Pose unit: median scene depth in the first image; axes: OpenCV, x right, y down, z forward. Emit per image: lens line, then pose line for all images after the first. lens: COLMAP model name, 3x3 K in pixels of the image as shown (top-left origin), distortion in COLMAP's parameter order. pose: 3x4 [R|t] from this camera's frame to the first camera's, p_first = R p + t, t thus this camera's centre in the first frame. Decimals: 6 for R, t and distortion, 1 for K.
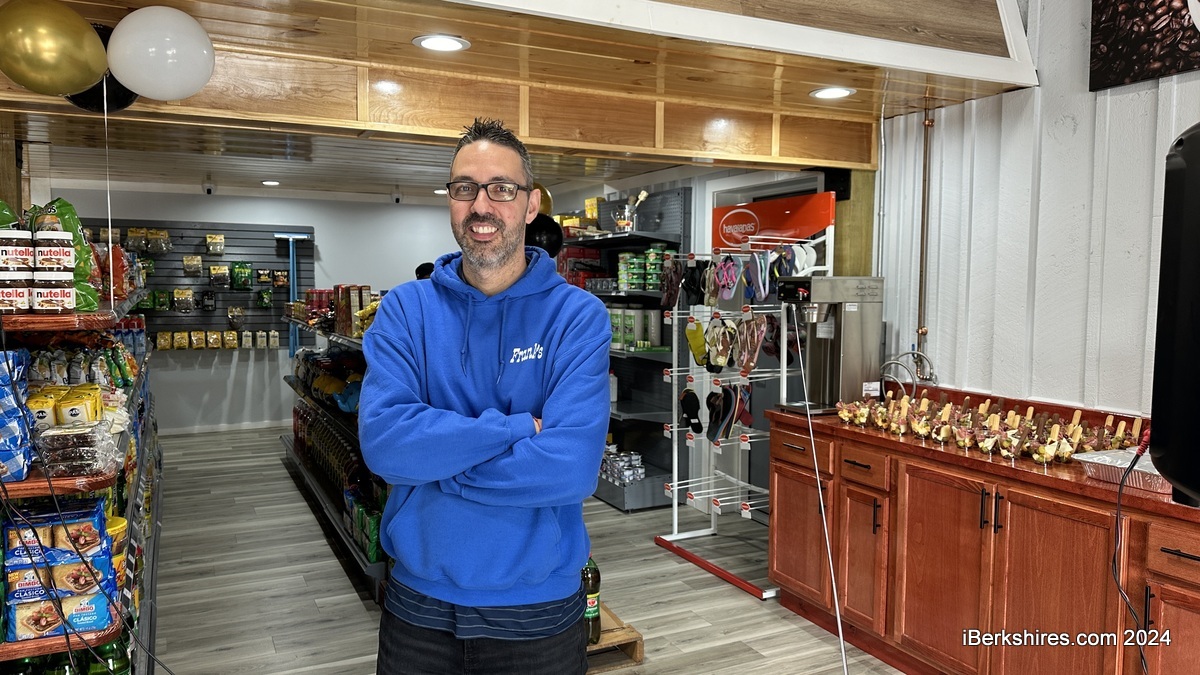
lens RADIAL K [[850.4, 0, 600.7], [0, 850.4, 338.9], [0, 0, 1]] dist [0.047261, 0.001160]
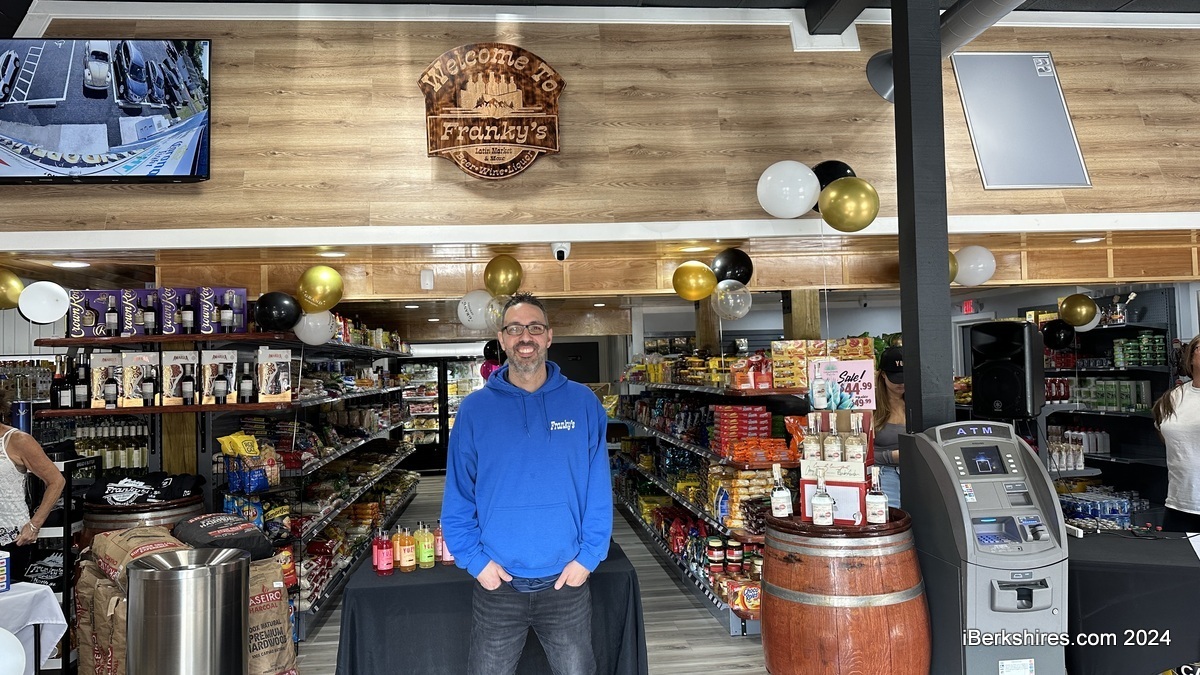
lens RADIAL K [[850.4, 0, 597.2], [0, 850.4, 335.4], [0, 0, 1]] dist [0.047261, 0.001160]
pose [[0.932891, -0.048336, -0.356902, -0.255204], [0.009901, 0.994020, -0.108744, 0.035052], [0.360024, 0.097913, 0.927791, -0.577282]]
